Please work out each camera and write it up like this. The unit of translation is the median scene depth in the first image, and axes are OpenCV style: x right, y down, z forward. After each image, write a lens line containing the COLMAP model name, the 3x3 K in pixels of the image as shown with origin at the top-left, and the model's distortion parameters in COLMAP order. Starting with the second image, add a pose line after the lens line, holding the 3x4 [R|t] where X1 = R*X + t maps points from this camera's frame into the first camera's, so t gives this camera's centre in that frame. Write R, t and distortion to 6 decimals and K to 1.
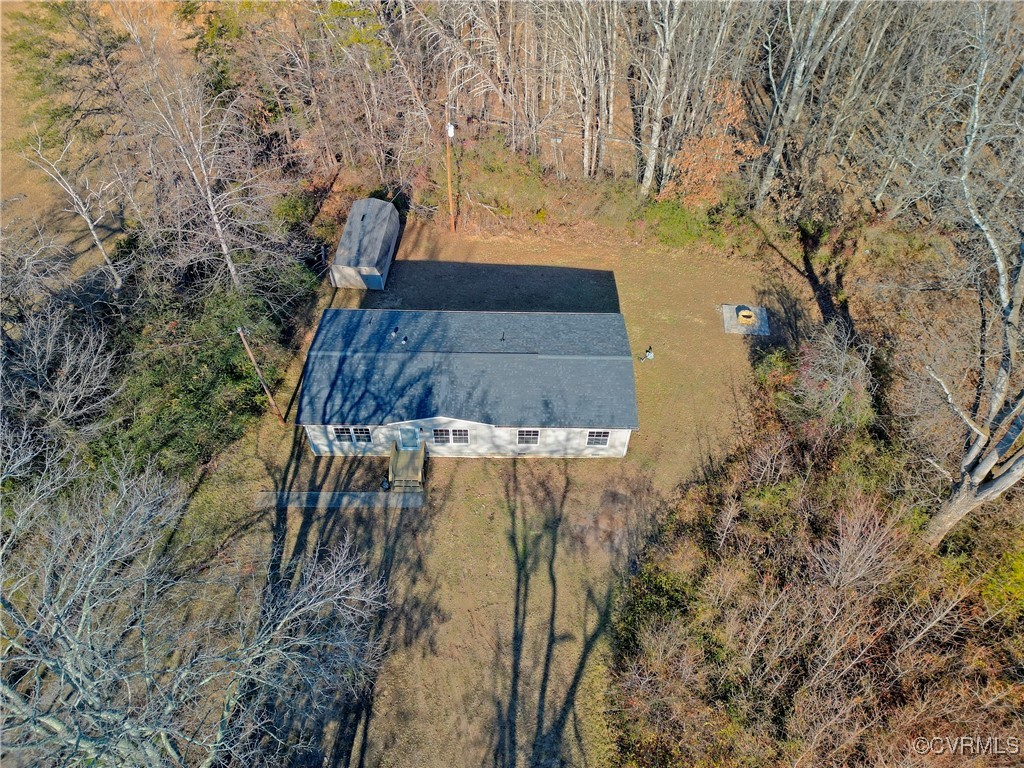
lens RADIAL K [[710.6, 0, 515.1], [0, 710.6, 386.5], [0, 0, 1]] dist [0.057420, -0.039160]
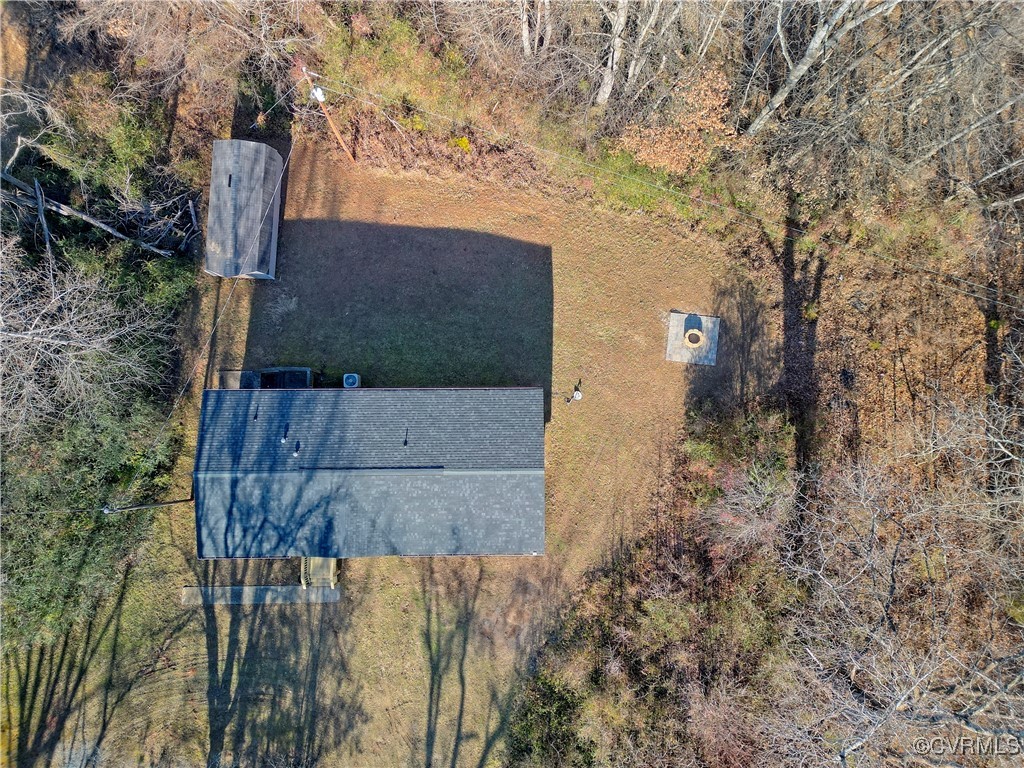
lens RADIAL K [[710.6, 0, 510.7], [0, 710.6, 384.1], [0, 0, 1]] dist [0.057420, -0.039160]
pose [[0.999830, -0.010447, -0.015197, 0.138754], [0.017431, 0.804447, 0.593768, -0.705936], [0.006022, -0.593932, 0.804493, 0.329023]]
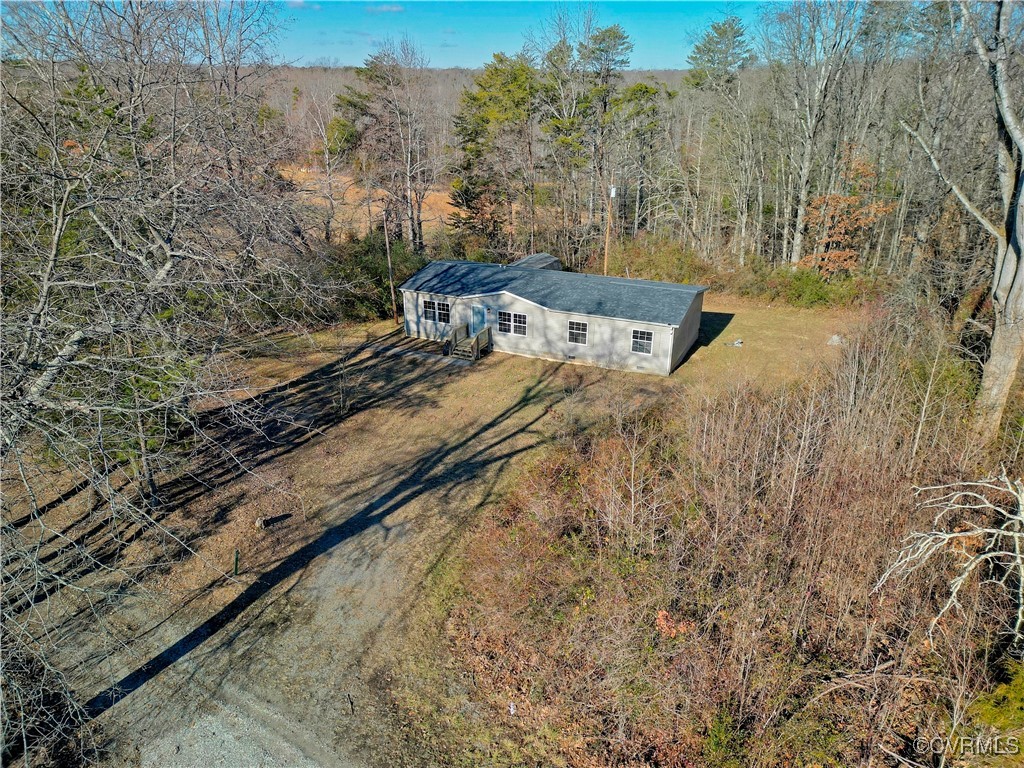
lens RADIAL K [[710.6, 0, 508.3], [0, 710.6, 386.6], [0, 0, 1]] dist [0.057420, -0.039160]
pose [[0.908500, 0.150347, -0.389902, 0.353910], [-0.309040, 0.869769, -0.384701, 0.586676], [0.281287, 0.469997, 0.836649, 0.110693]]
